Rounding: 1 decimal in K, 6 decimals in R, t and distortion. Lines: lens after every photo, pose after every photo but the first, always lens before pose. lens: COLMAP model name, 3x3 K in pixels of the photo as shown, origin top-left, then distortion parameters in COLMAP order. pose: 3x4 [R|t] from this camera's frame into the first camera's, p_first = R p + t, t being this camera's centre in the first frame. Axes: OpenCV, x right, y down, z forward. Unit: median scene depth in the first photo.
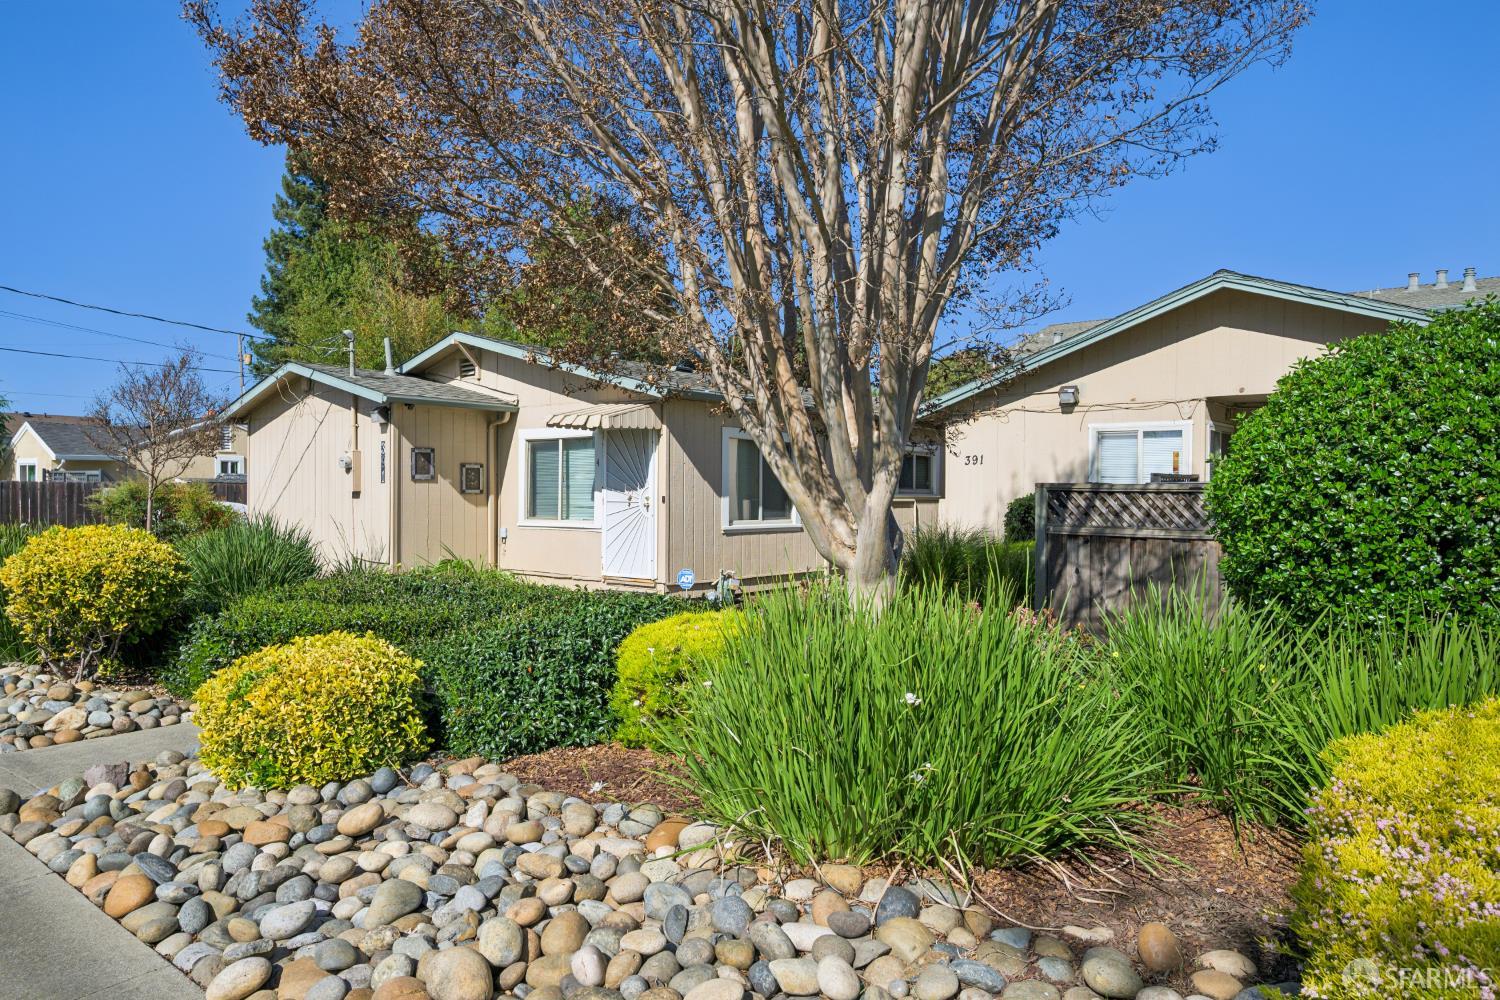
lens RADIAL K [[953.5, 0, 745.0], [0, 953.5, 488.9], [0, 0, 1]] dist [0.002265, -0.001535]
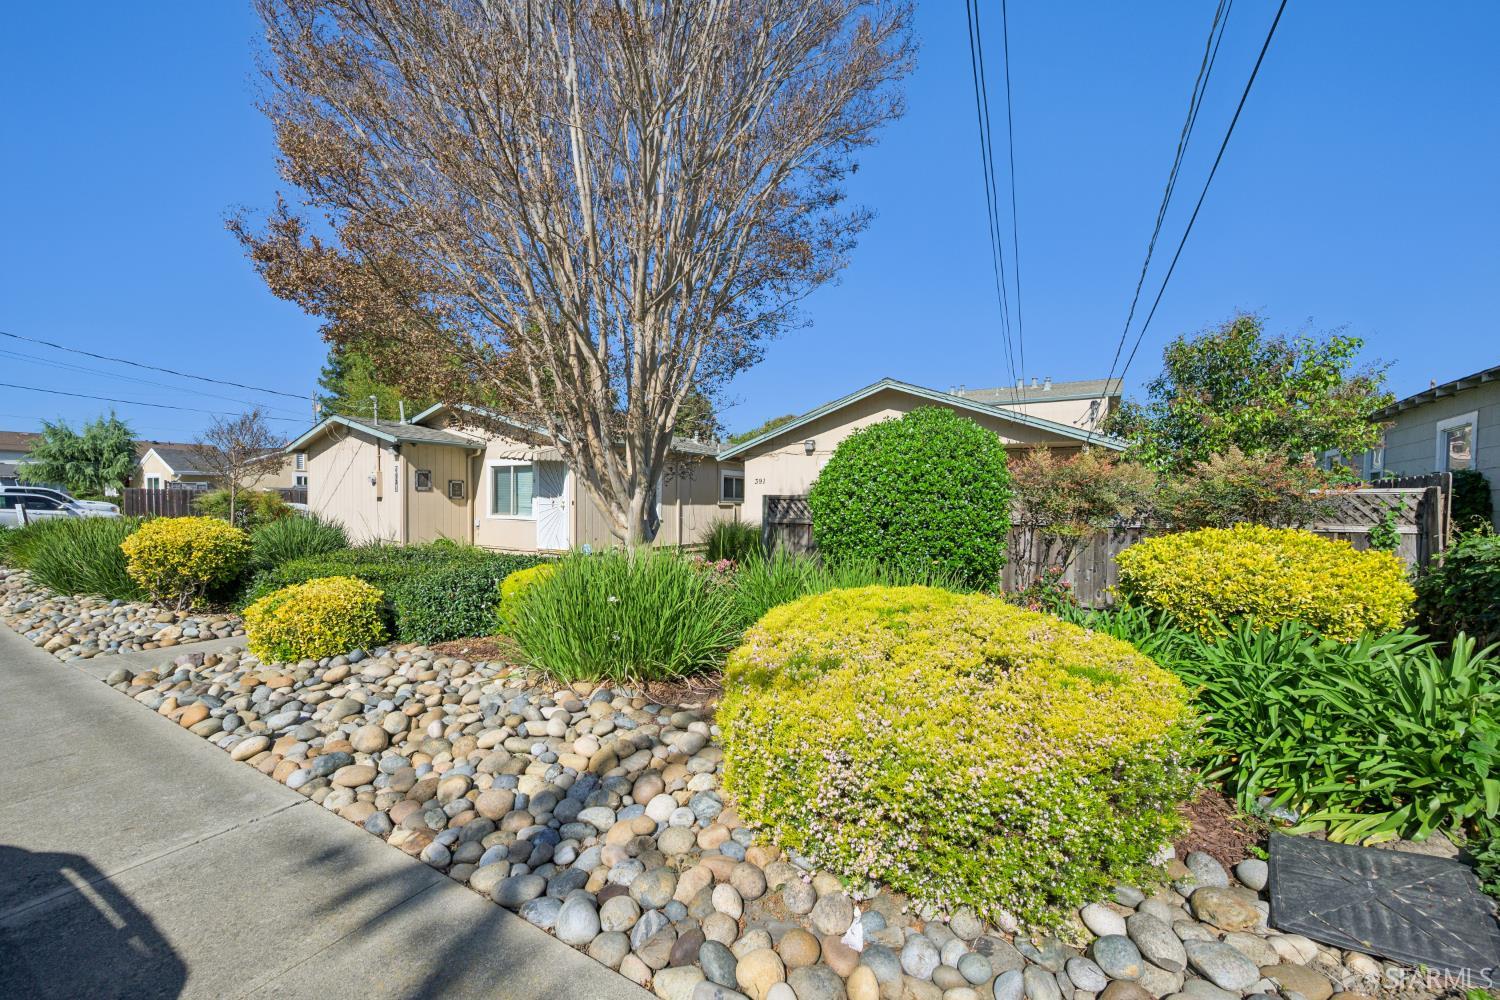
lens RADIAL K [[590.1, 0, 744.3], [0, 590.1, 511.8], [0, 0, 1]] dist [-0.001528, 0.000055]
pose [[0.990475, 0.002661, 0.137665, 0.122117], [-0.006094, 0.999681, 0.024518, -0.000750], [-0.137556, -0.025124, 0.990175, -0.129145]]
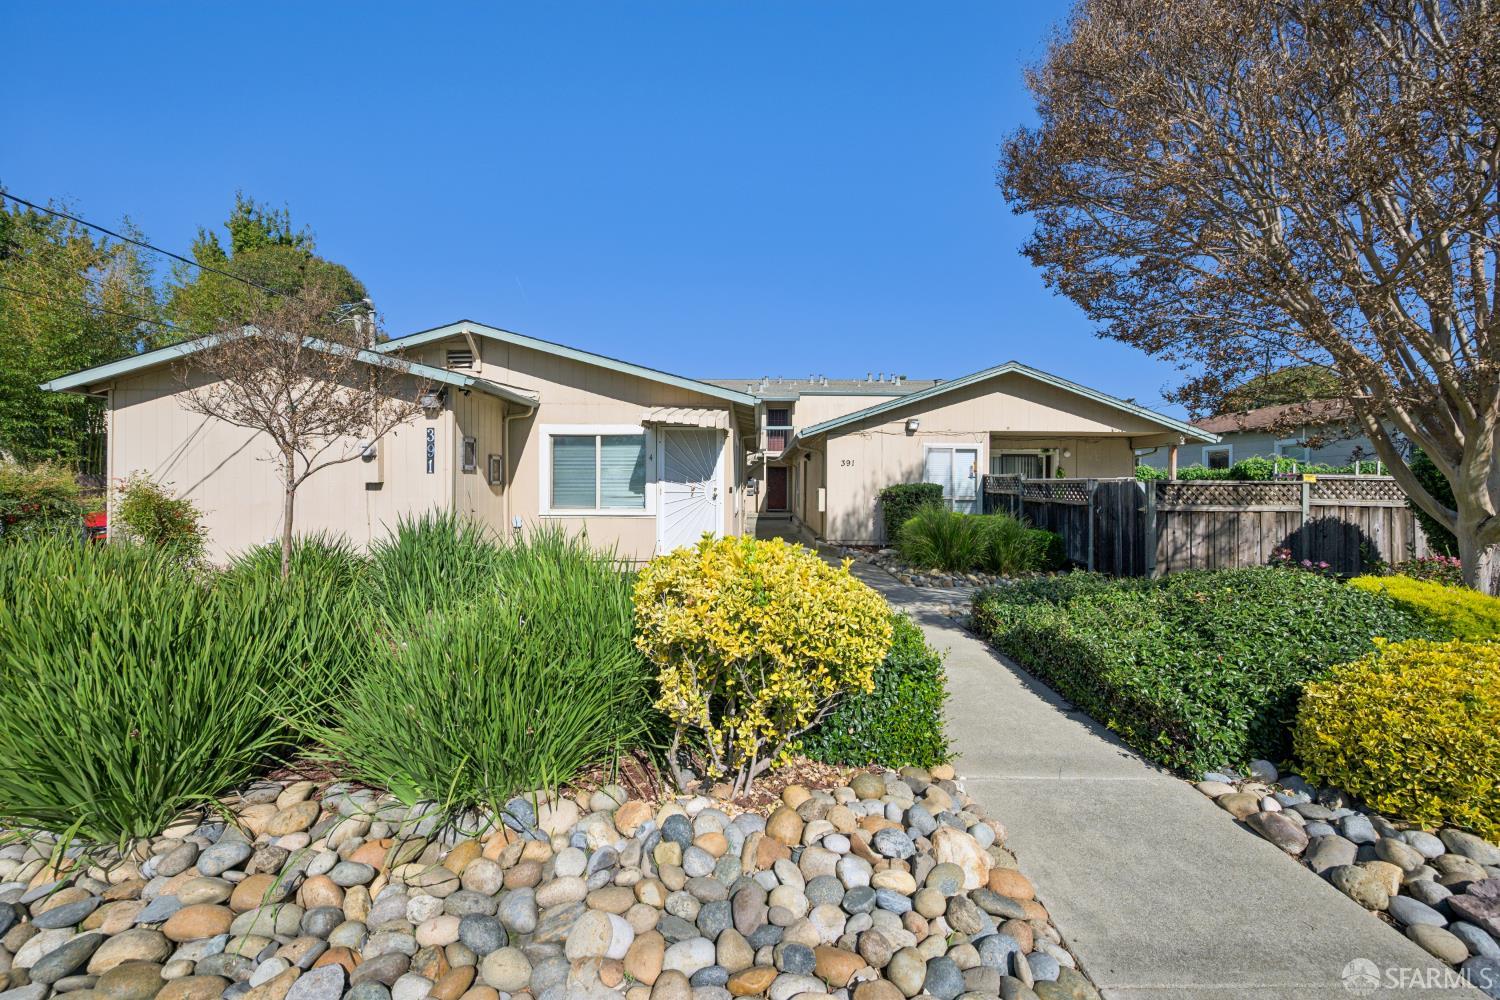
lens RADIAL K [[590.1, 0, 752.2], [0, 590.1, 482.2], [0, 0, 1]] dist [-0.001528, 0.000055]
pose [[0.784805, 0.002967, 0.619735, -0.904535], [-0.004169, 0.999991, 0.000493, 0.001634], [-0.619728, -0.002971, 0.784811, 0.675294]]
